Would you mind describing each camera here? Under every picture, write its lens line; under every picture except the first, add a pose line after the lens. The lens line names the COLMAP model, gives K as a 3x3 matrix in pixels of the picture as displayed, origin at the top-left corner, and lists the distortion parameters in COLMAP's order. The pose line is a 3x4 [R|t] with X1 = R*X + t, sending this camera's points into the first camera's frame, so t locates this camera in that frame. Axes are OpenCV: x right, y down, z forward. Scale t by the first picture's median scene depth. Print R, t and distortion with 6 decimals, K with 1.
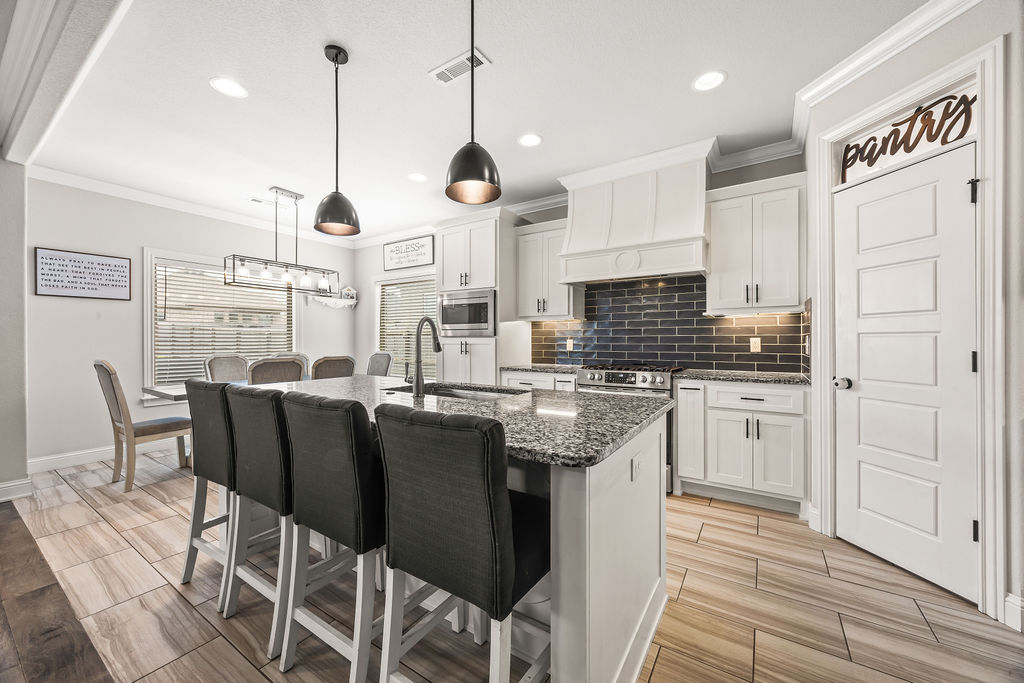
lens RADIAL K [[389.6, 0, 510.6], [0, 389.6, 339.8], [0, 0, 1]] dist [-0.002063, 0.001269]
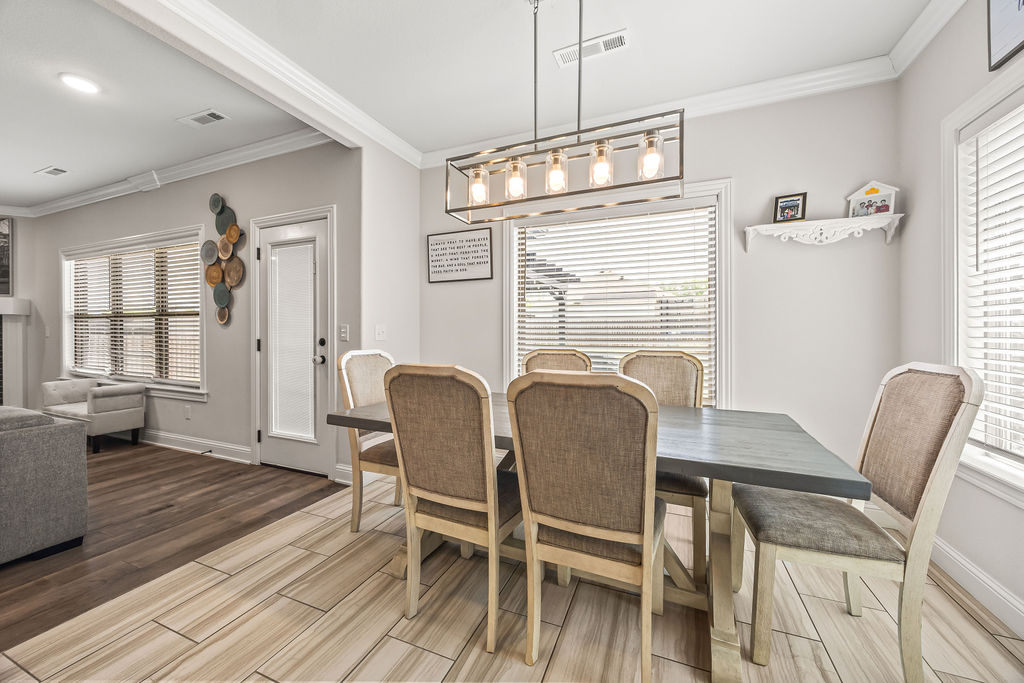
lens RADIAL K [[389.6, 0, 512.2], [0, 389.6, 334.0], [0, 0, 1]] dist [-0.002063, 0.001269]
pose [[0.174981, 0.006871, -0.984548, -0.202900], [0.001910, 0.999971, 0.007318, 0.011666], [0.984570, -0.003161, 0.174963, 1.127359]]
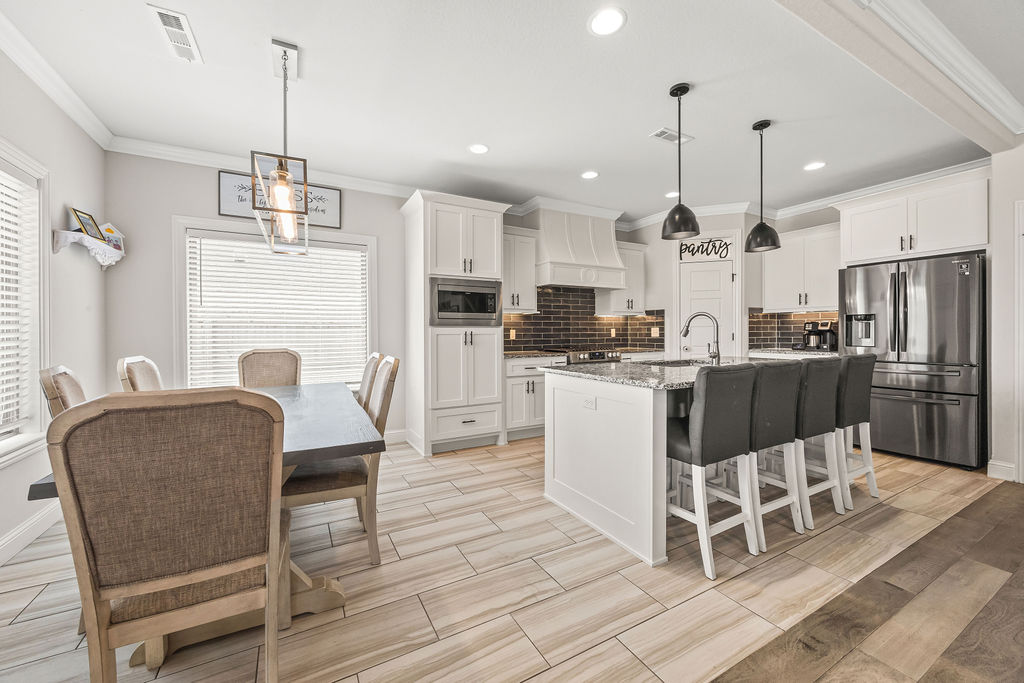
lens RADIAL K [[389.6, 0, 513.3], [0, 389.6, 333.9], [0, 0, 1]] dist [-0.002063, 0.001269]
pose [[0.467877, -0.005179, 0.883778, -1.164115], [0.004430, 0.999984, 0.003515, 0.009328], [-0.883782, 0.002271, 0.467893, 0.598656]]
